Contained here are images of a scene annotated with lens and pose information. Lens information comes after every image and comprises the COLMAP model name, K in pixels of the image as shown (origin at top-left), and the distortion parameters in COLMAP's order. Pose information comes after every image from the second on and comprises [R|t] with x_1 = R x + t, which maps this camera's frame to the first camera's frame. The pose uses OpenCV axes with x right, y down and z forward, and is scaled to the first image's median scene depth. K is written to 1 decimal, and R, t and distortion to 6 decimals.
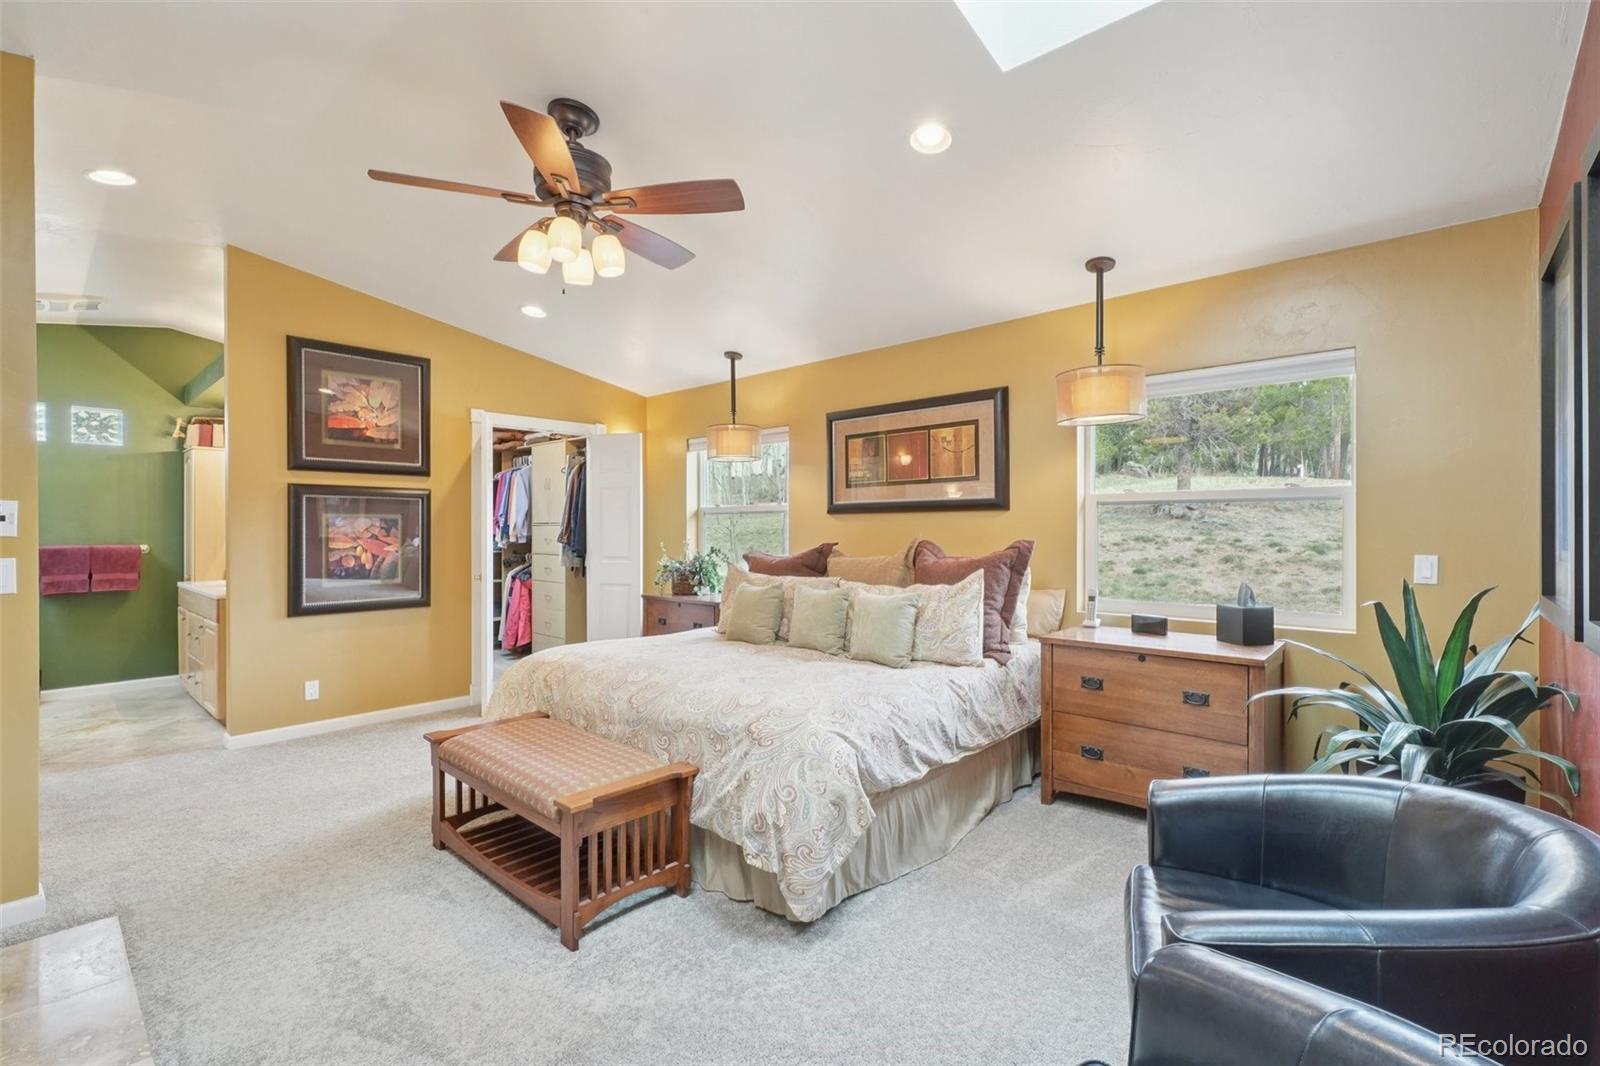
lens RADIAL K [[699.0, 0, 812.0], [0, 699.0, 530.7], [0, 0, 1]] dist [-0.004160, 0.001937]
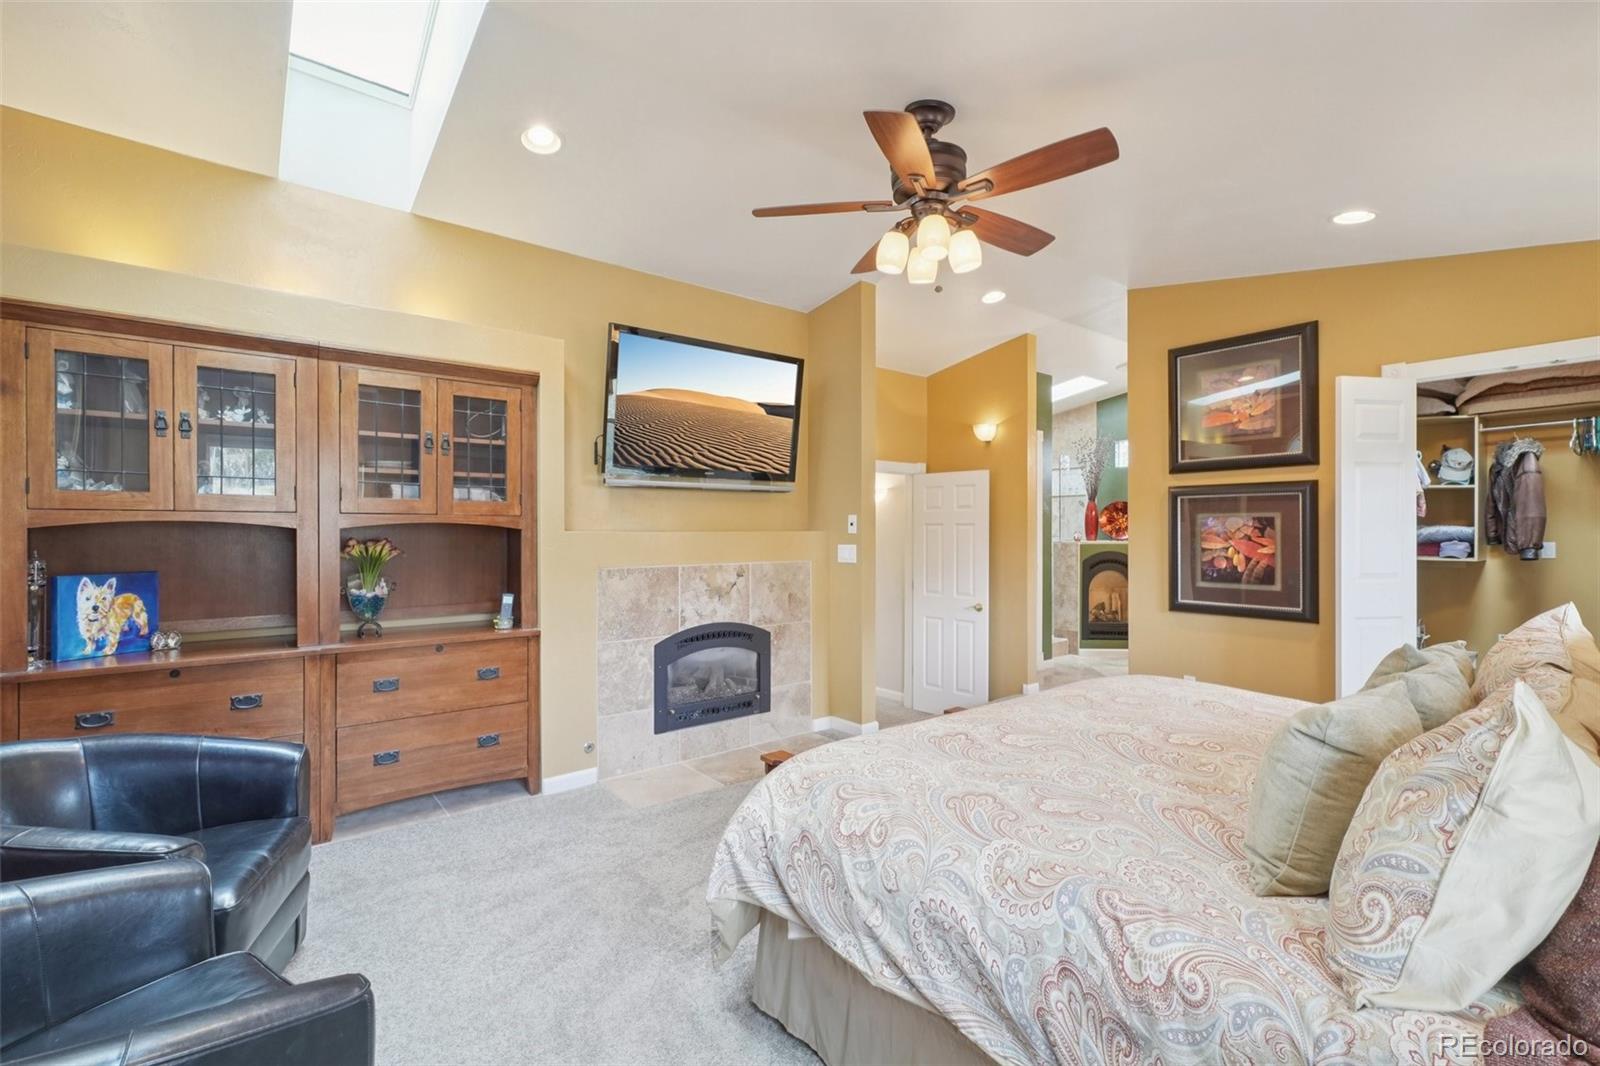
lens RADIAL K [[699.0, 0, 797.9], [0, 699.0, 536.5], [0, 0, 1]] dist [-0.004160, 0.001937]
pose [[-0.166083, 0.007052, -0.986087, 0.381967], [-0.008098, 0.999931, 0.008515, 0.004670], [0.986078, 0.009400, -0.166015, 0.569324]]
